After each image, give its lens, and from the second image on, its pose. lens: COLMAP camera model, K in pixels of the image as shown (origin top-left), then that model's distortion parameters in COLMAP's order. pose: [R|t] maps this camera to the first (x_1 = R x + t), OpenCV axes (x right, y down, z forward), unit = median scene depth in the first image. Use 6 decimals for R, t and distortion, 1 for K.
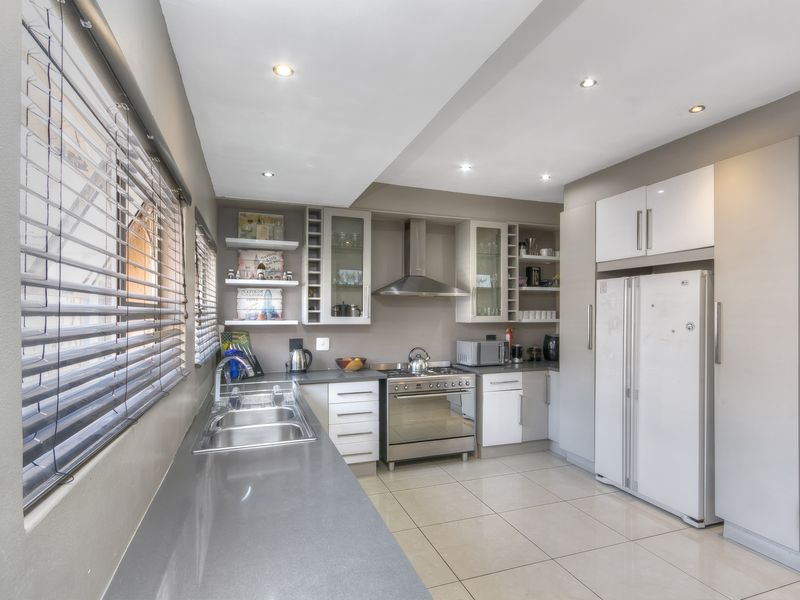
lens RADIAL K [[429.1, 0, 400.9], [0, 429.1, 308.3], [0, 0, 1]] dist [0.006744, -0.000140]
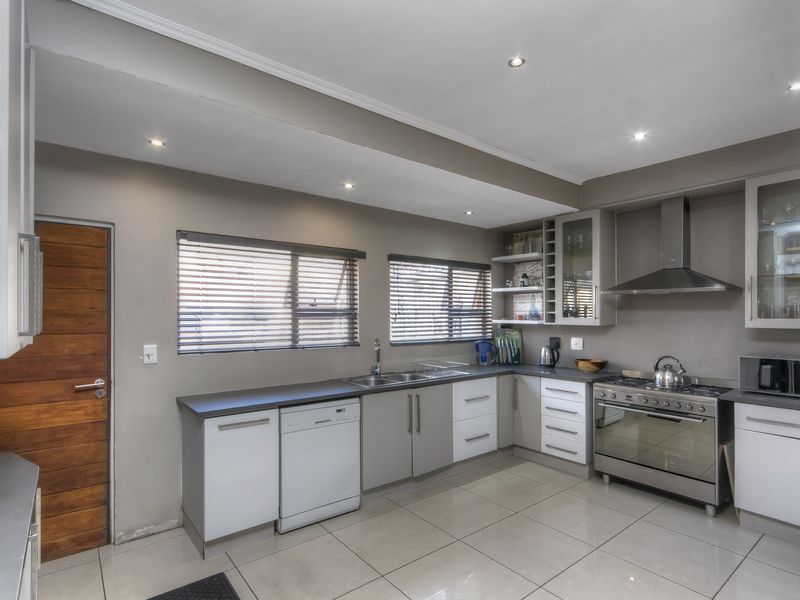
lens RADIAL K [[429.1, 0, 400.8], [0, 429.1, 302.1], [0, 0, 1]] dist [0.006744, -0.000140]
pose [[0.317805, -0.026781, -0.947778, 0.712893], [0.010988, 0.999638, -0.024562, 0.003173], [0.948092, -0.002609, 0.317985, 0.276610]]
